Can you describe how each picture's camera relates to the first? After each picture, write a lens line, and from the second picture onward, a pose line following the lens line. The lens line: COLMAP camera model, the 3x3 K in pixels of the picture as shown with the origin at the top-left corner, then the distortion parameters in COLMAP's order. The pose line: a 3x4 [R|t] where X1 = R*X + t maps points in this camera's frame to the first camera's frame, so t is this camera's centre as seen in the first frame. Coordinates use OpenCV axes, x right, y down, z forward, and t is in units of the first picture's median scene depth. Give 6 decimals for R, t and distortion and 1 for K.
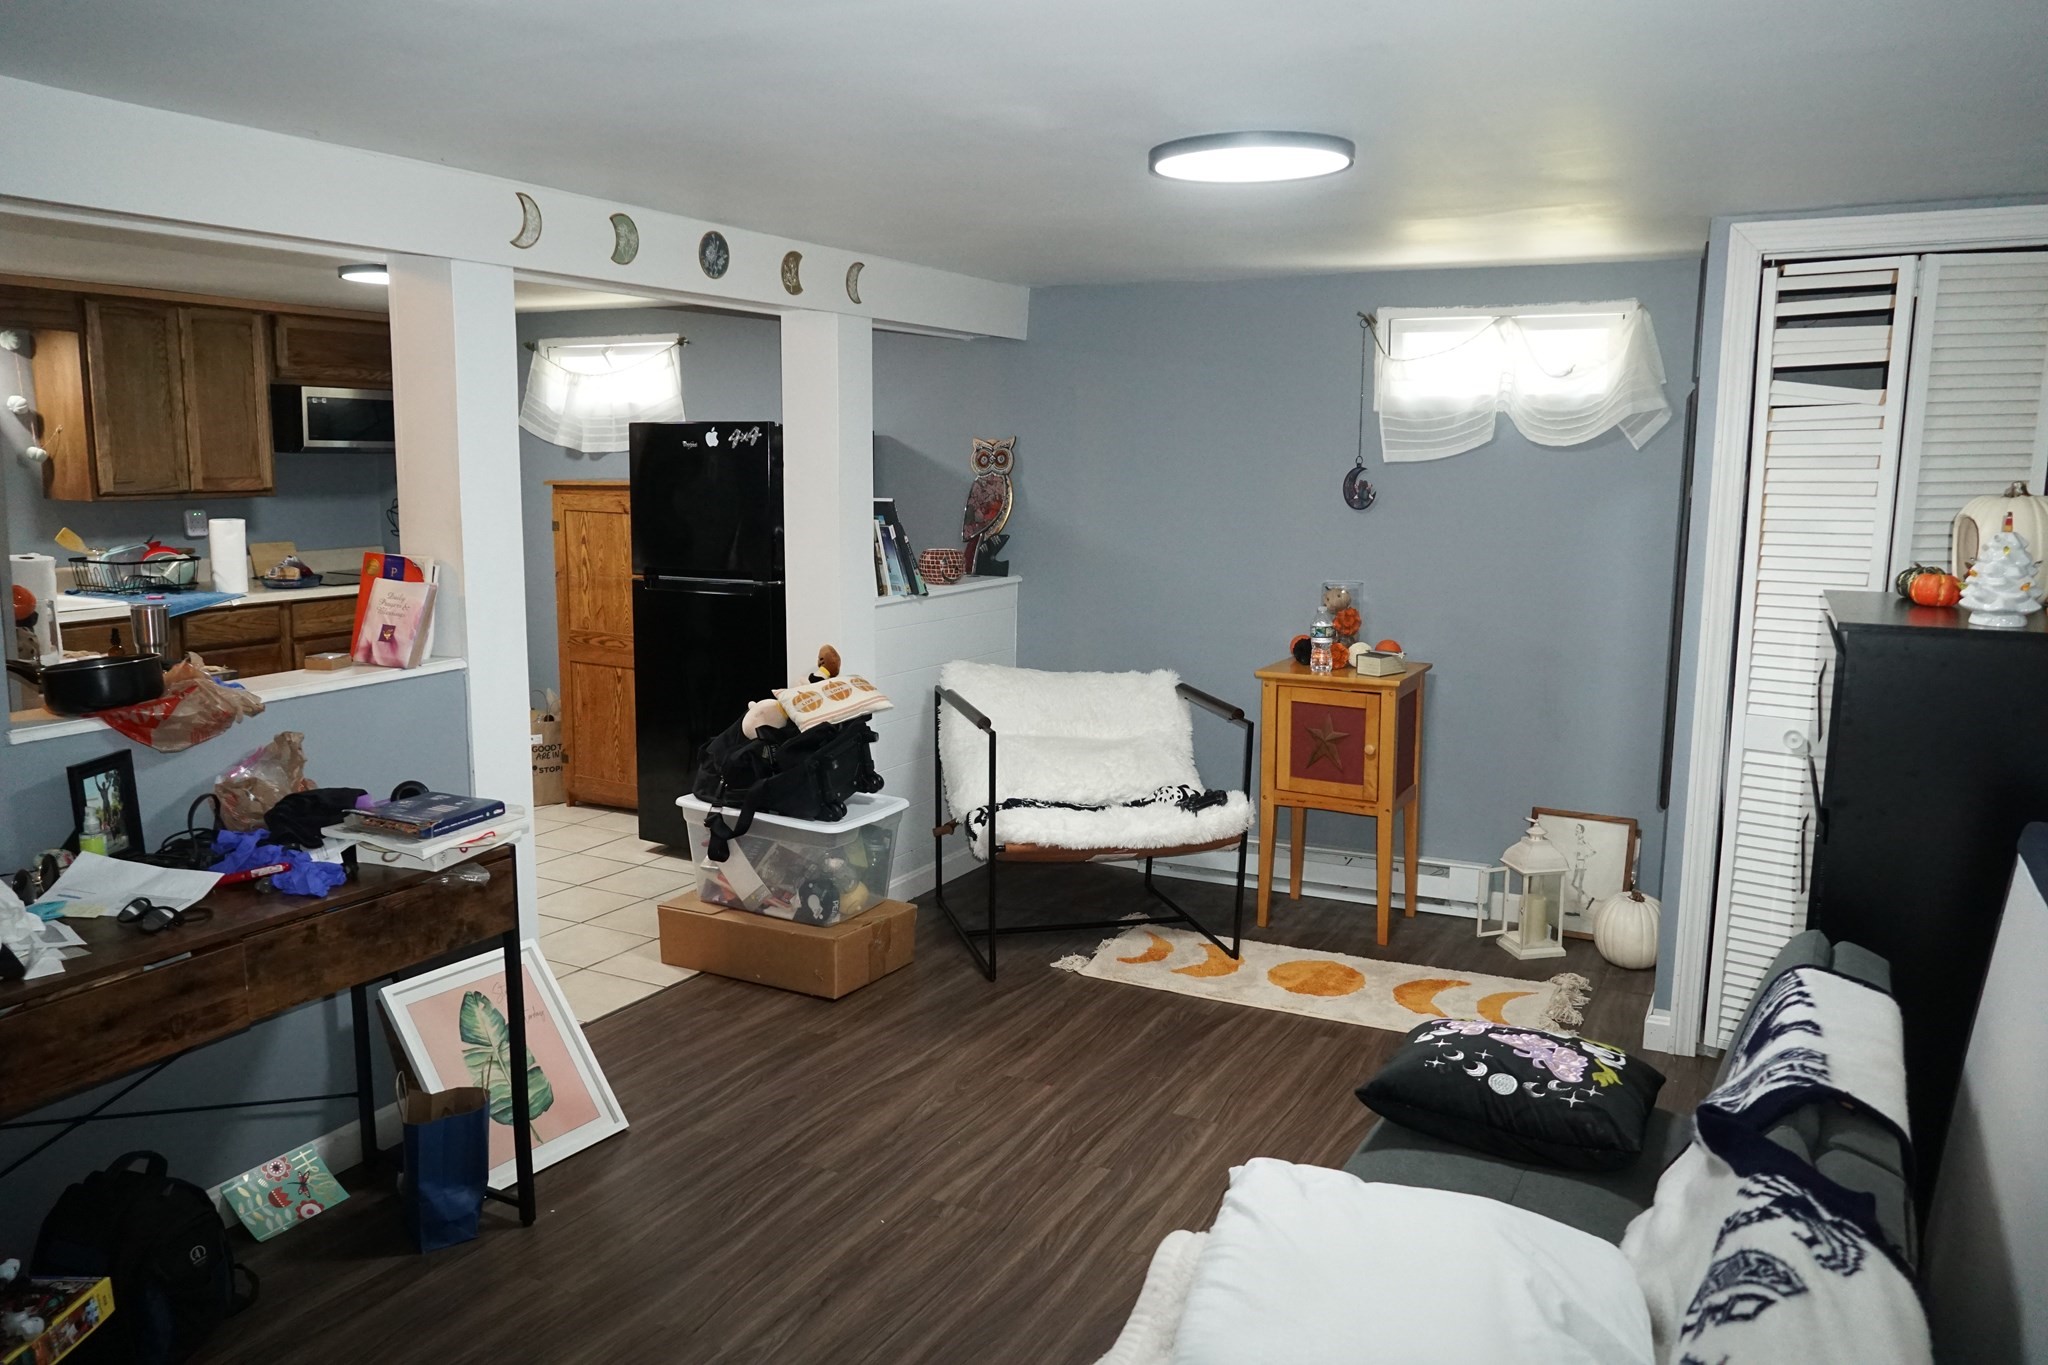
lens RADIAL K [[1552.0, 0, 1032.9], [0, 1552.0, 689.9], [0, 0, 1]] dist [-0.045034, 0.053966]
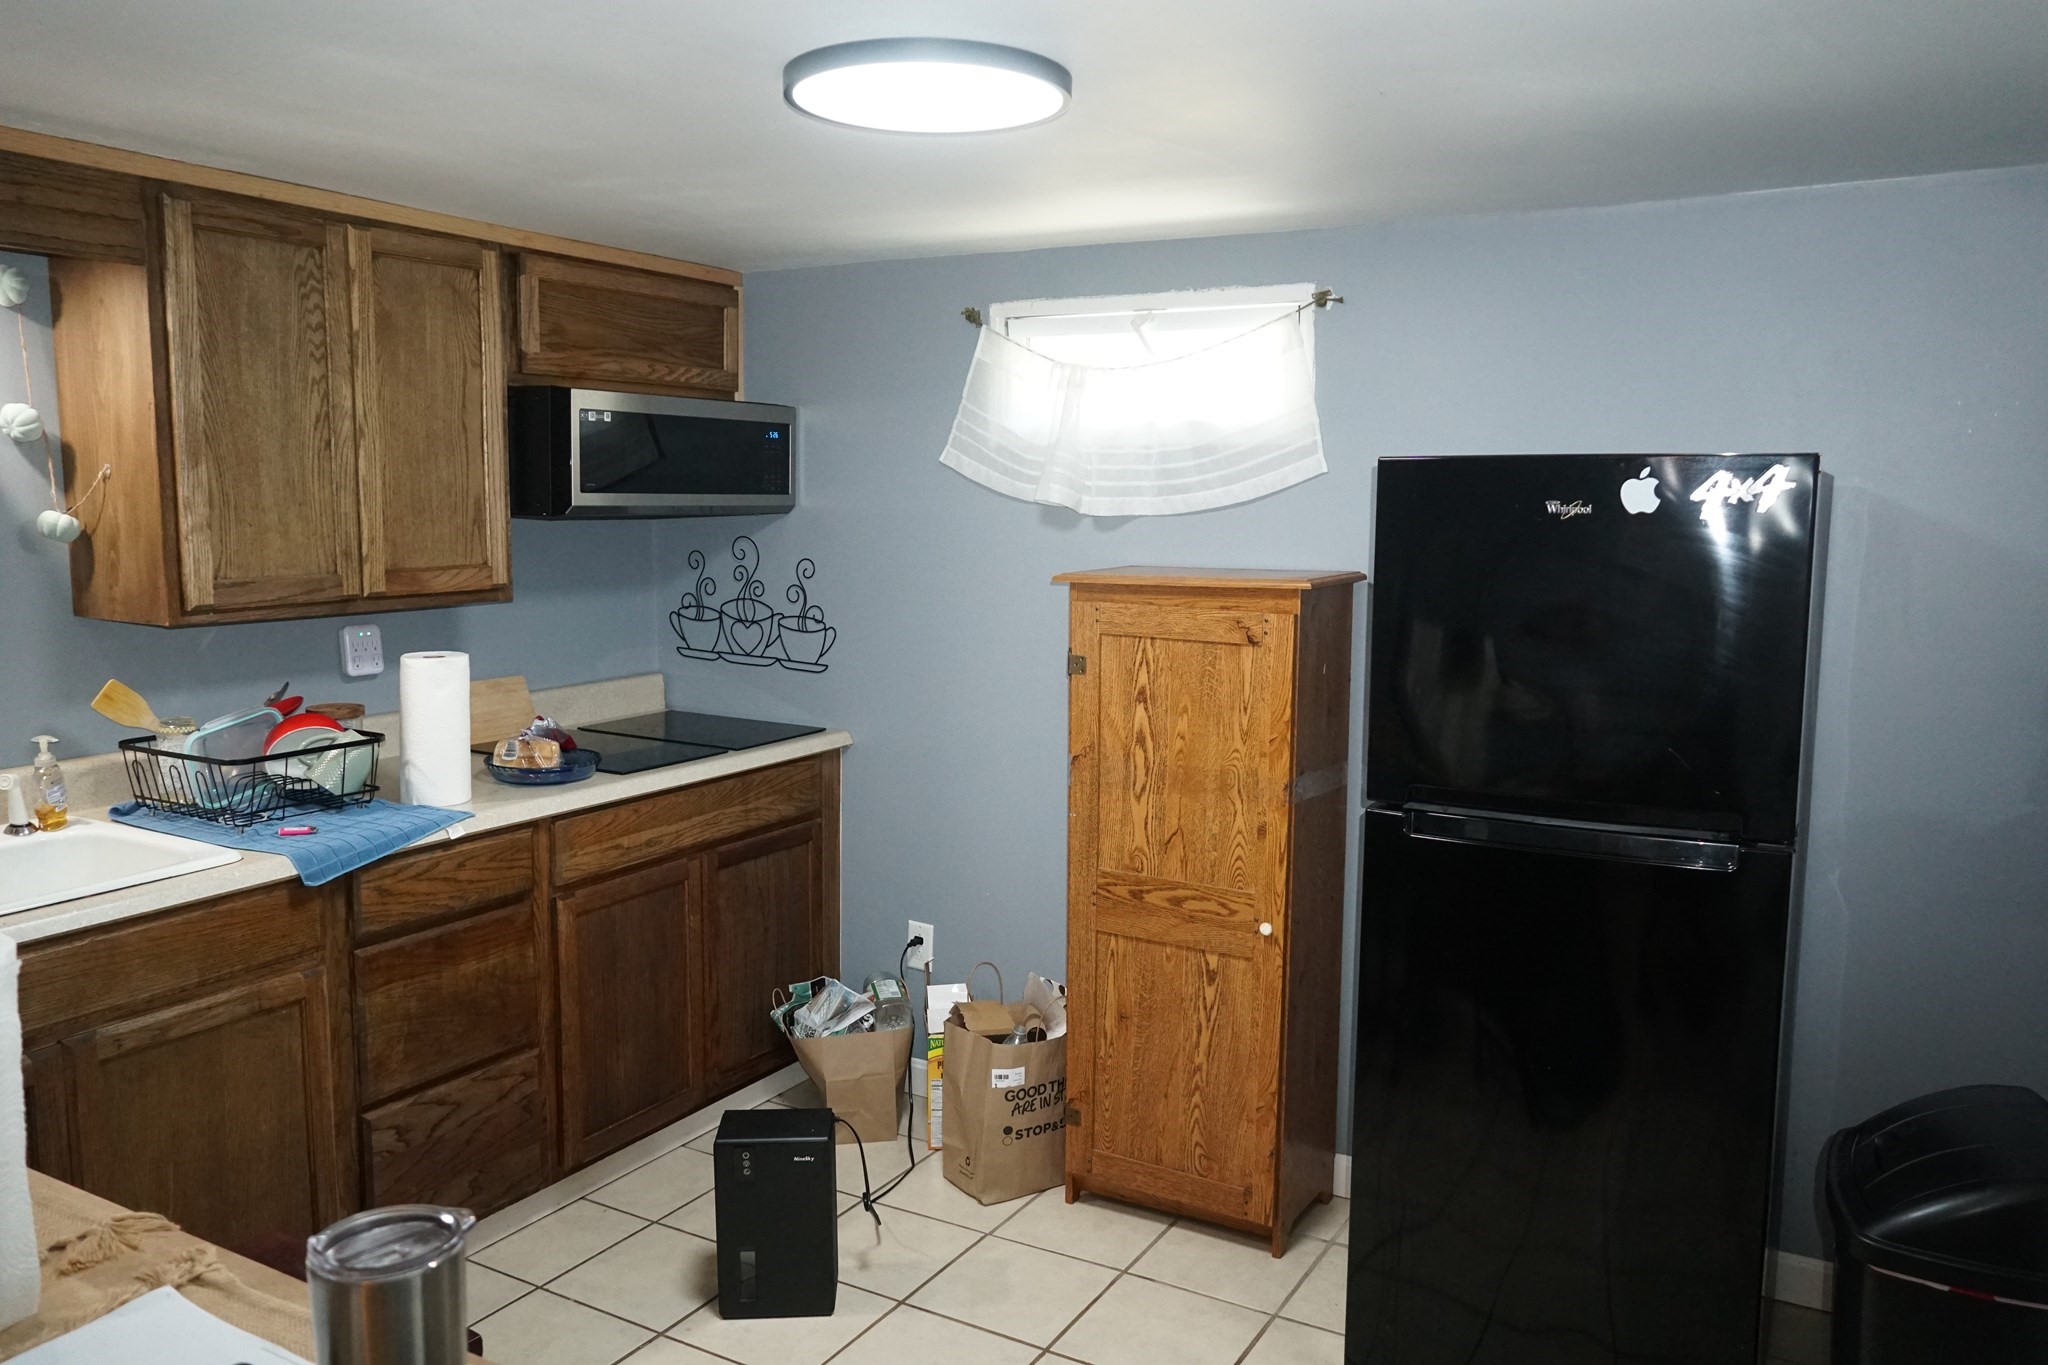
lens RADIAL K [[1552.0, 0, 1024.1], [0, 1552.0, 687.7], [0, 0, 1]] dist [-0.045034, 0.053966]
pose [[0.999151, 0.002858, -0.041095, -0.313252], [-0.004025, 0.999590, -0.028340, -0.086537], [0.040997, 0.028481, 0.998753, 0.512162]]
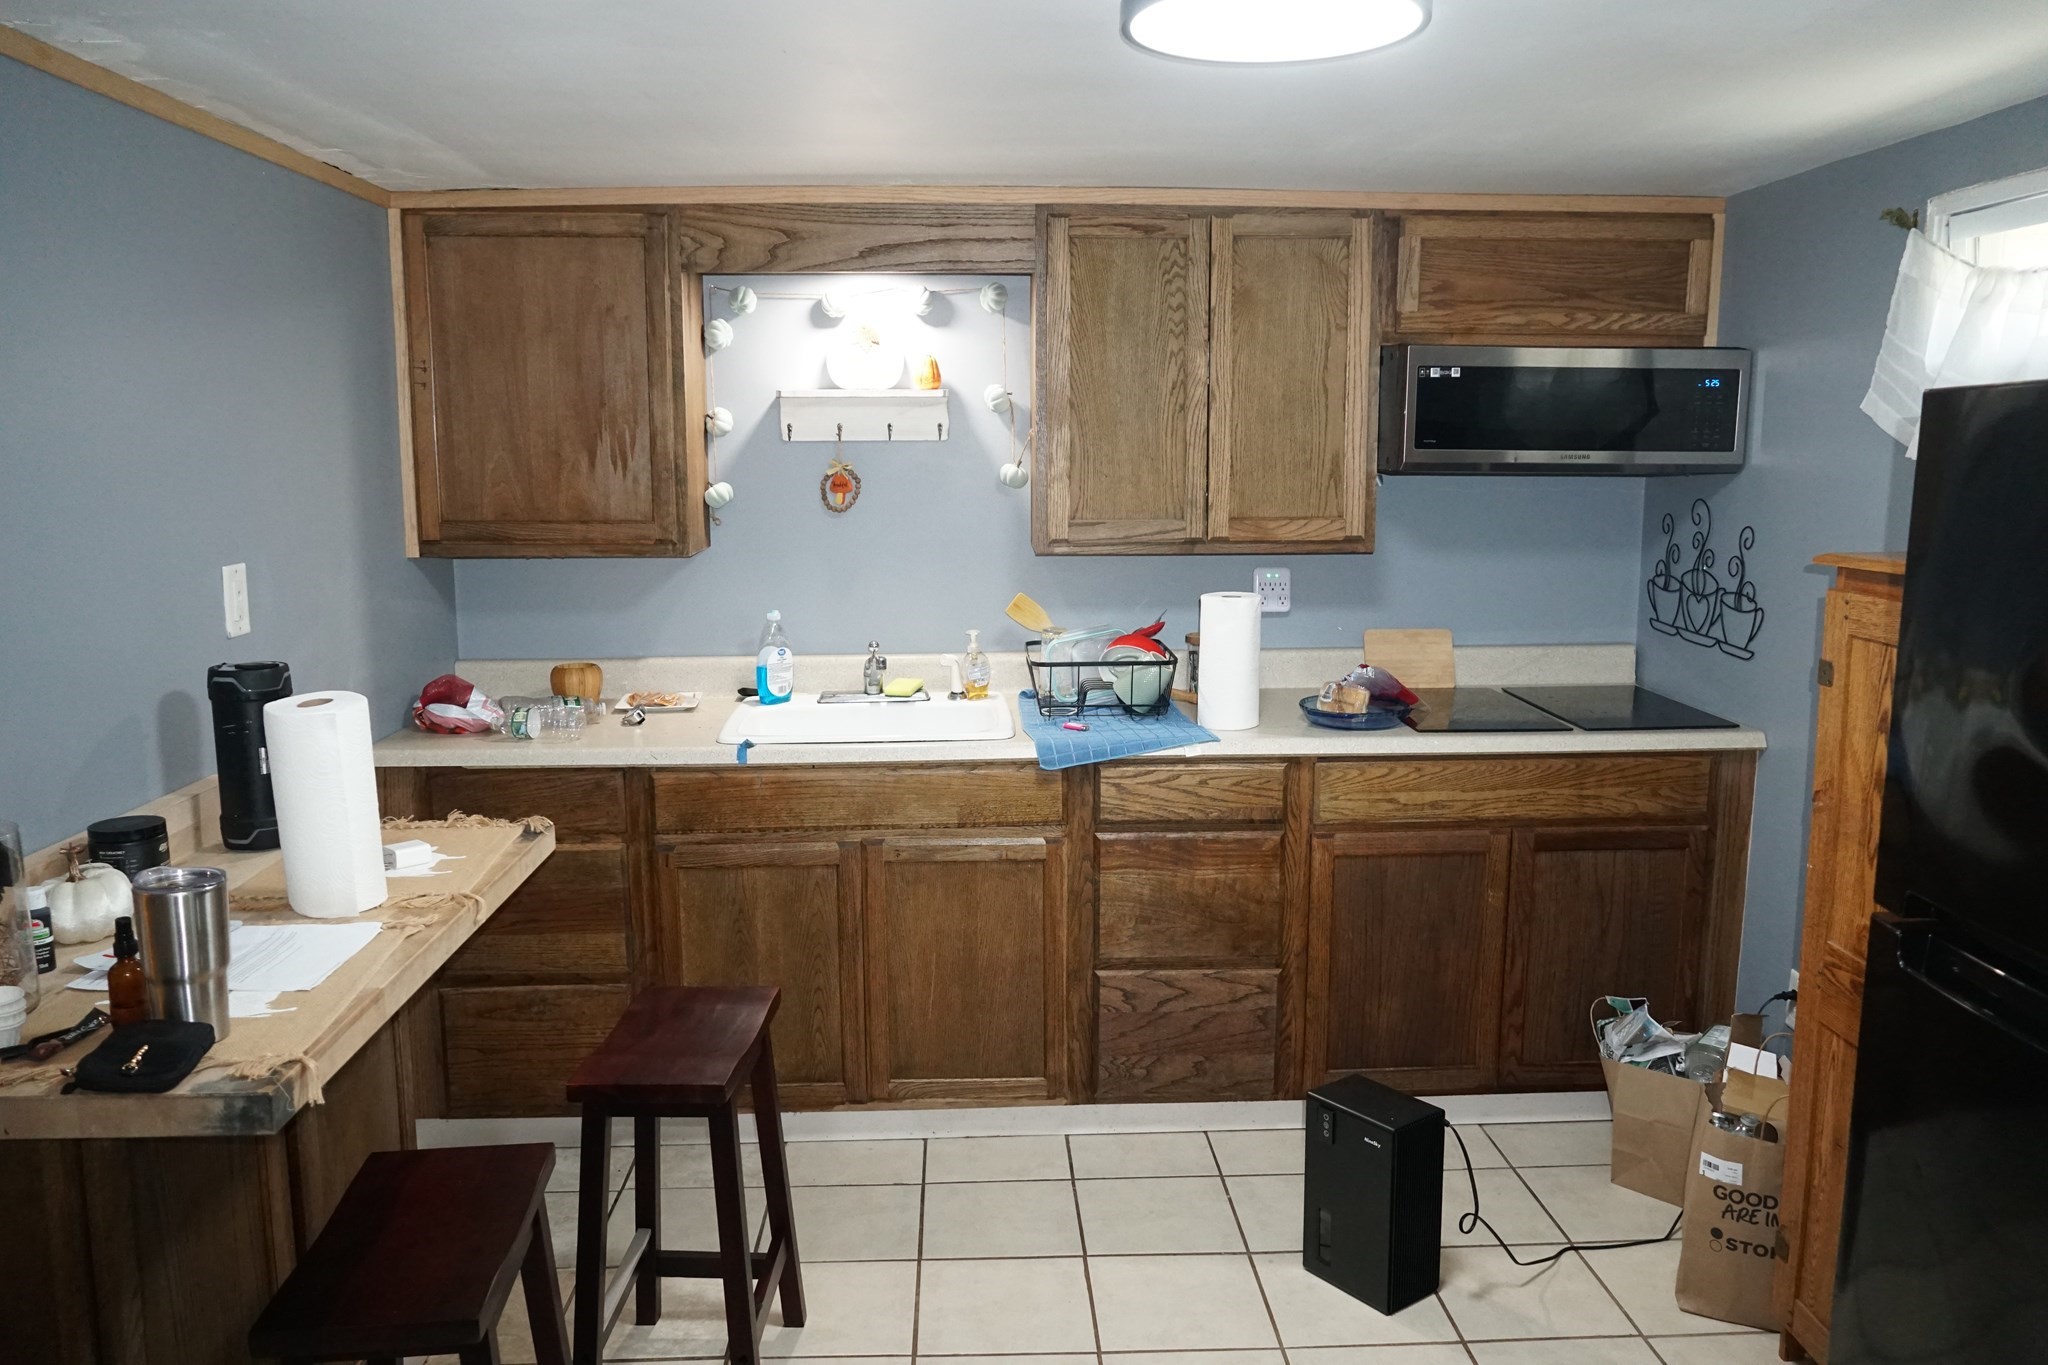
lens RADIAL K [[1552.0, 0, 1017.5], [0, 1552.0, 681.7], [0, 0, 1]] dist [-0.045034, 0.053966]
pose [[0.499707, 0.121907, -0.857573, -0.082946], [-0.127344, 0.989628, 0.066476, -0.106459], [0.856783, 0.075988, 0.510048, 0.650590]]
